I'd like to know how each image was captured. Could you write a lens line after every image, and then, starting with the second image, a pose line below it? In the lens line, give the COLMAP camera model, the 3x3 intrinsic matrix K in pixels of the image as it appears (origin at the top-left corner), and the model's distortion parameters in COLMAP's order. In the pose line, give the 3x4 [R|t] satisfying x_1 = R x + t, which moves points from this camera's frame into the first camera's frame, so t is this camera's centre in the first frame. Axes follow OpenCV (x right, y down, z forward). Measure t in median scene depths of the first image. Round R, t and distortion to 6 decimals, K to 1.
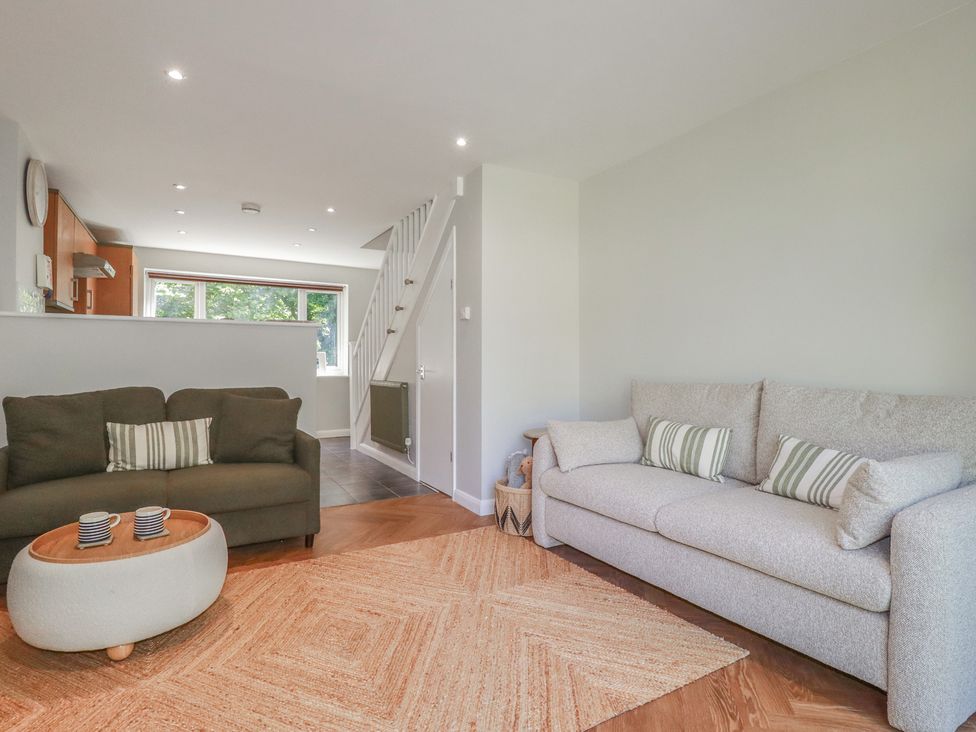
lens RADIAL K [[515.7, 0, 484.7], [0, 515.7, 362.1], [0, 0, 1]] dist [-0.000143, -0.009208]
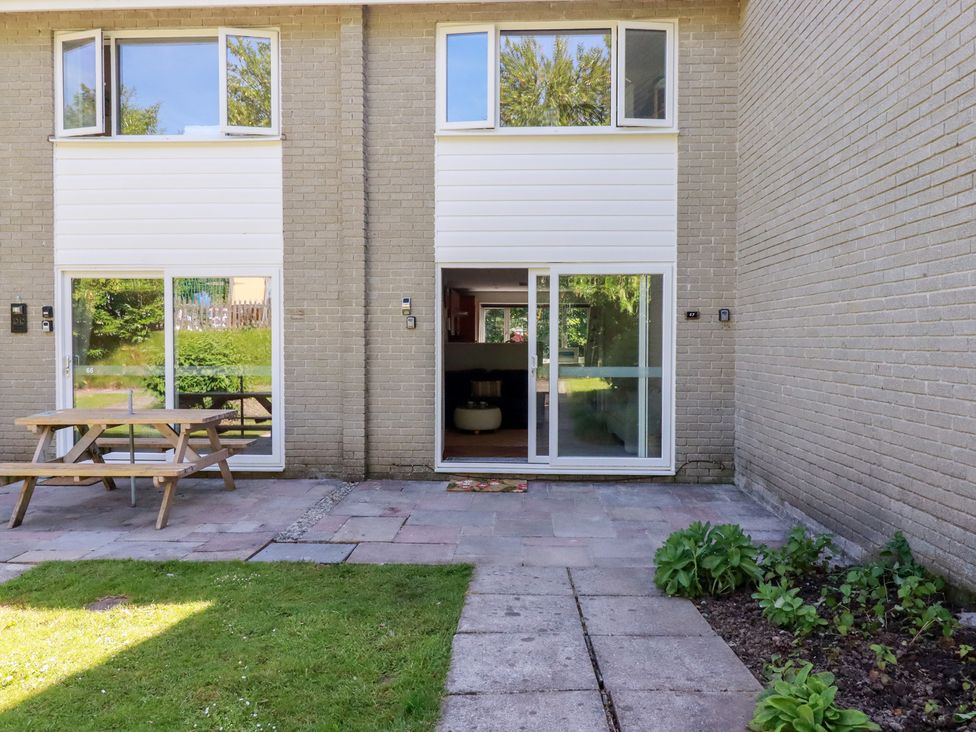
lens RADIAL K [[603.5, 0, 490.6], [0, 603.5, 361.9], [0, 0, 1]] dist [-0.002391, -0.004686]
pose [[0.845933, 0.018325, -0.532974, 1.222087], [-0.003305, 0.999570, 0.029121, -0.089401], [0.533279, -0.022873, 0.845630, -1.886272]]
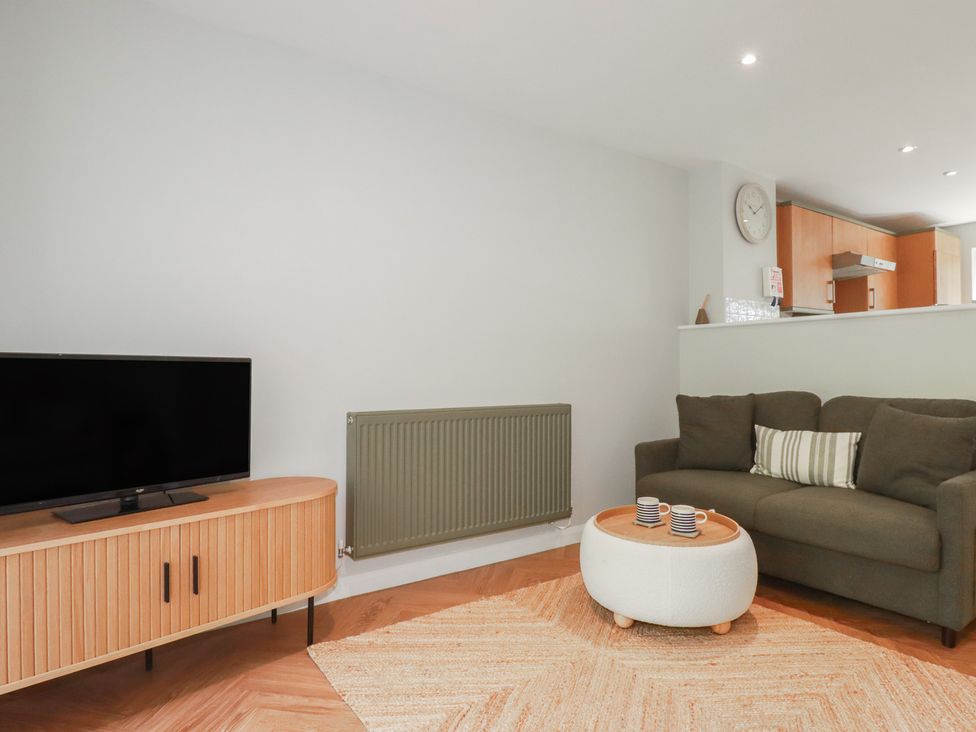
lens RADIAL K [[558.6, 0, 486.6], [0, 558.6, 361.5], [0, 0, 1]] dist [-0.000137, -0.008166]
pose [[0.097354, -0.016834, -0.995107, 0.311546], [0.009380, 0.999828, -0.015997, 0.005186], [0.995206, -0.007777, 0.097495, 0.361856]]
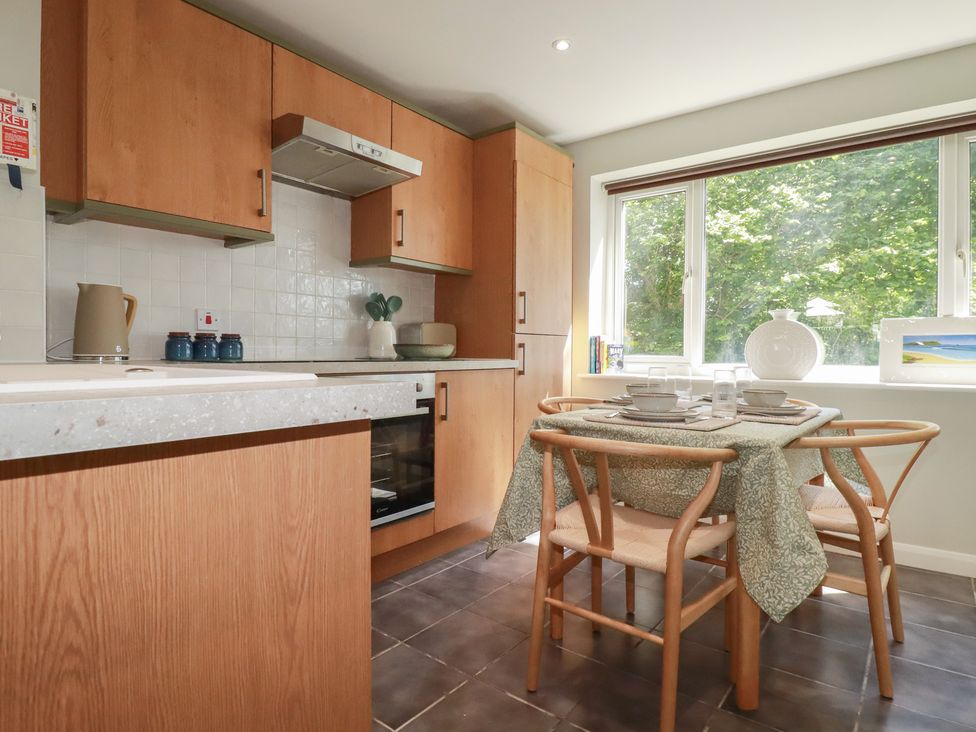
lens RADIAL K [[558.6, 0, 486.6], [0, 558.6, 361.5], [0, 0, 1]] dist [-0.000137, -0.008166]
pose [[0.385318, 0.014190, -0.922675, -0.369900], [-0.007903, 0.999896, 0.012078, 0.013706], [0.922750, 0.002639, 0.385390, 1.554920]]
